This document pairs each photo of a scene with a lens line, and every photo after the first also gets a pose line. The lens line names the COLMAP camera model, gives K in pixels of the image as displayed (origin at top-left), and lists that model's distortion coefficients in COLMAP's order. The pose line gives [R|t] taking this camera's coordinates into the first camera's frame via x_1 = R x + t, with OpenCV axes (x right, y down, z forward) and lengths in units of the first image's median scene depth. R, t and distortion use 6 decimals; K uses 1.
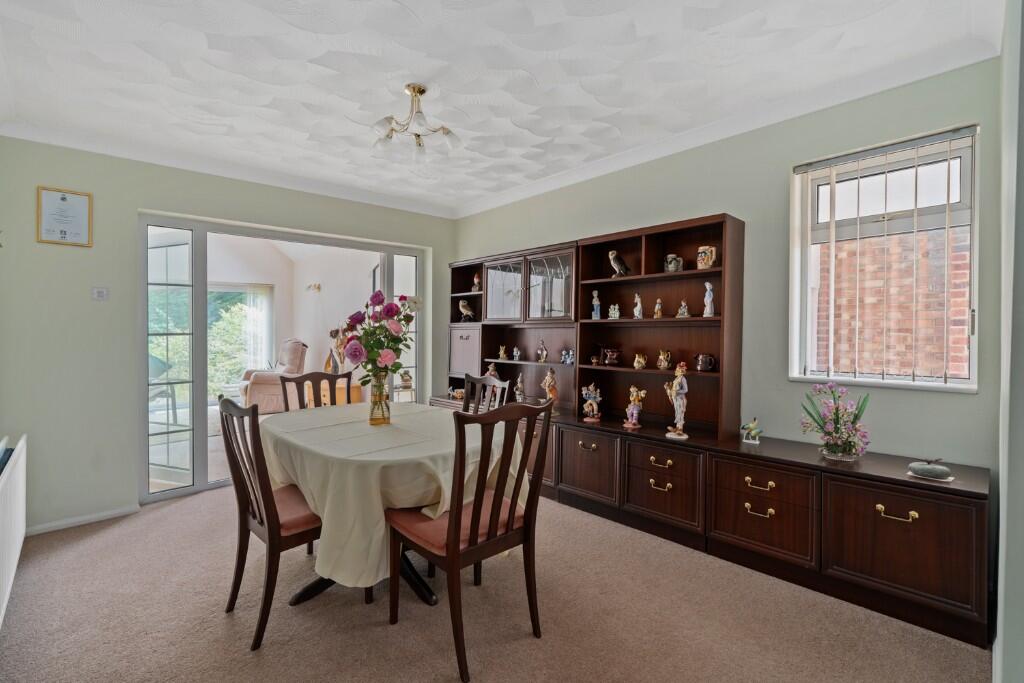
lens RADIAL K [[465.4, 0, 514.5], [0, 465.4, 335.5], [0, 0, 1]] dist [0.000068, -0.000140]
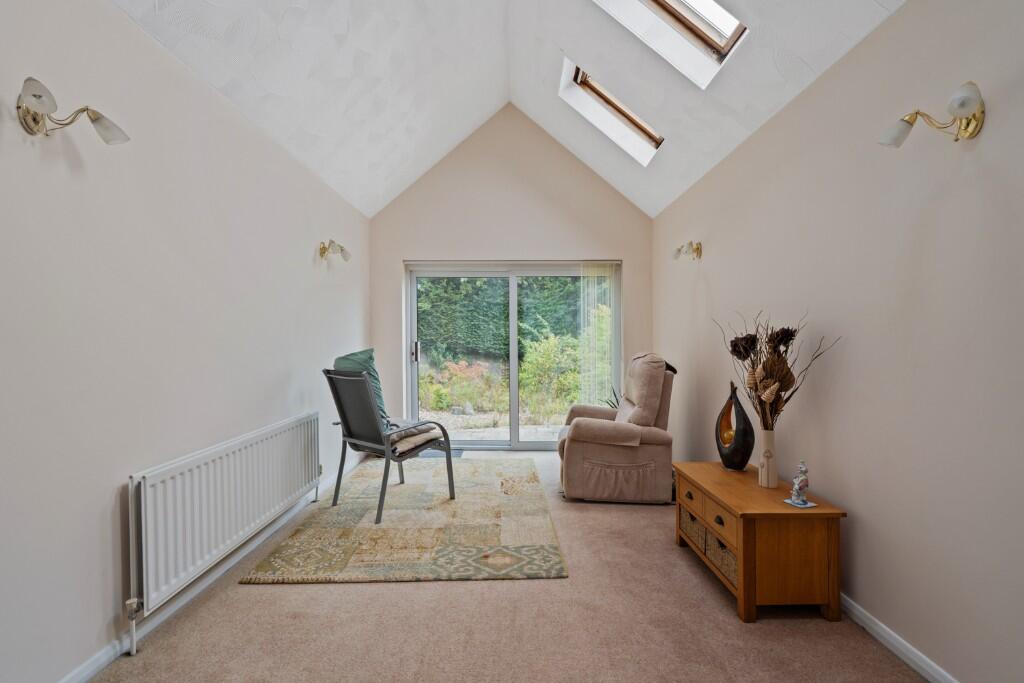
lens RADIAL K [[465.4, 0, 514.5], [0, 465.4, 335.5], [0, 0, 1]] dist [0.000068, -0.000140]
pose [[0.729498, -0.001016, -0.683982, -0.255365], [-0.008784, 0.999903, -0.010854, -0.006971], [0.683926, 0.013925, 0.729418, 0.575210]]
